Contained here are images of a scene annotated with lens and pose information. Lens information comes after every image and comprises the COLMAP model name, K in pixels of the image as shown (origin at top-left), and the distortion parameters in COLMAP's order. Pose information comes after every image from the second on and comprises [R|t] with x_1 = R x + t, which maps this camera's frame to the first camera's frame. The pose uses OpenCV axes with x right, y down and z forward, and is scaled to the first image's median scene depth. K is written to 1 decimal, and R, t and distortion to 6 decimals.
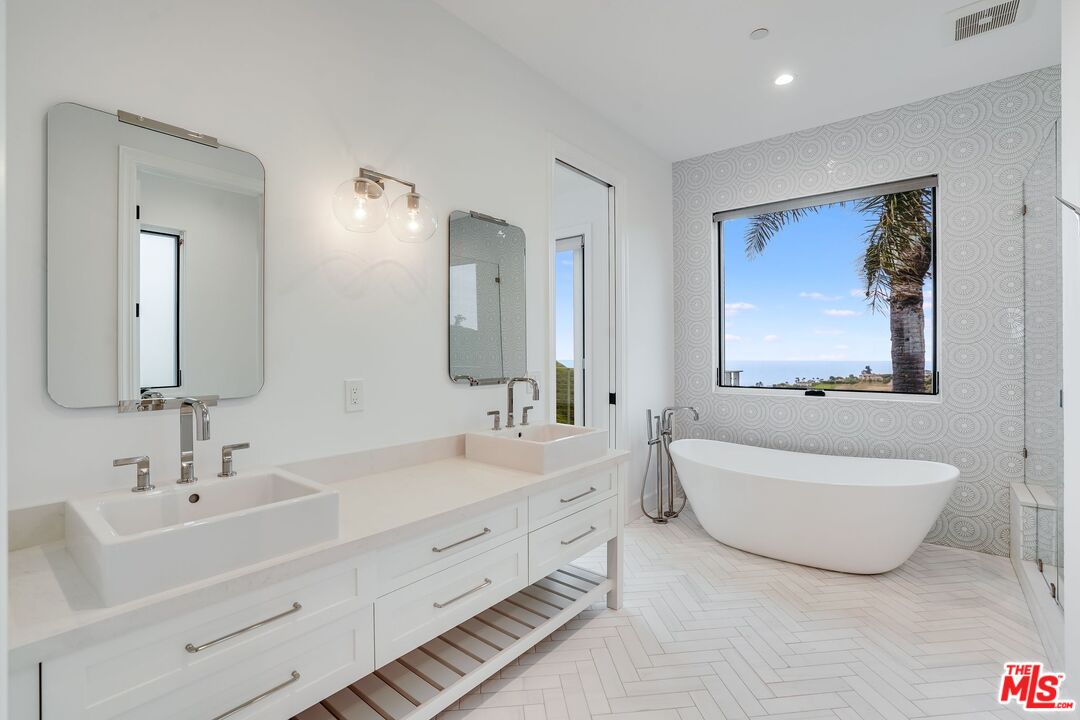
lens RADIAL K [[499.1, 0, 541.8], [0, 499.1, 357.6], [0, 0, 1]] dist [-0.031925, 0.013795]
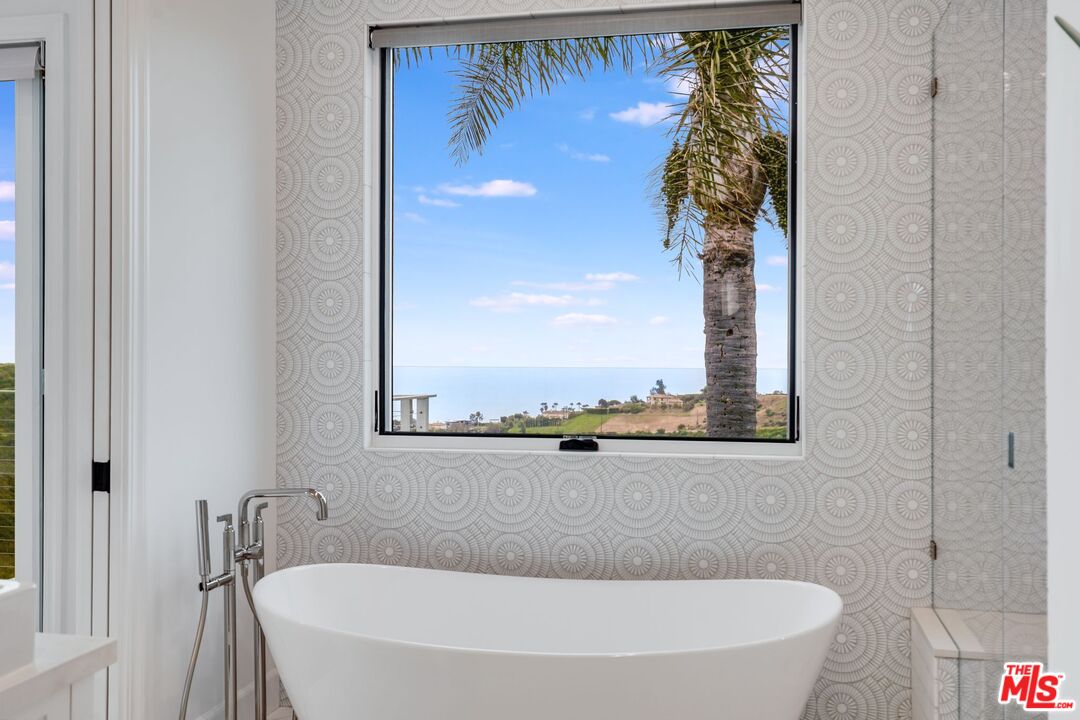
lens RADIAL K [[1072.6, 0, 540.0], [0, 1072.6, 360.0], [0, 0, 1]] dist [0.009338, 0.004282]
pose [[0.890370, 0.004184, 0.455219, 0.064528], [-0.002656, 0.999988, -0.003996, -0.002679], [-0.455230, 0.002349, 0.890371, 0.125688]]
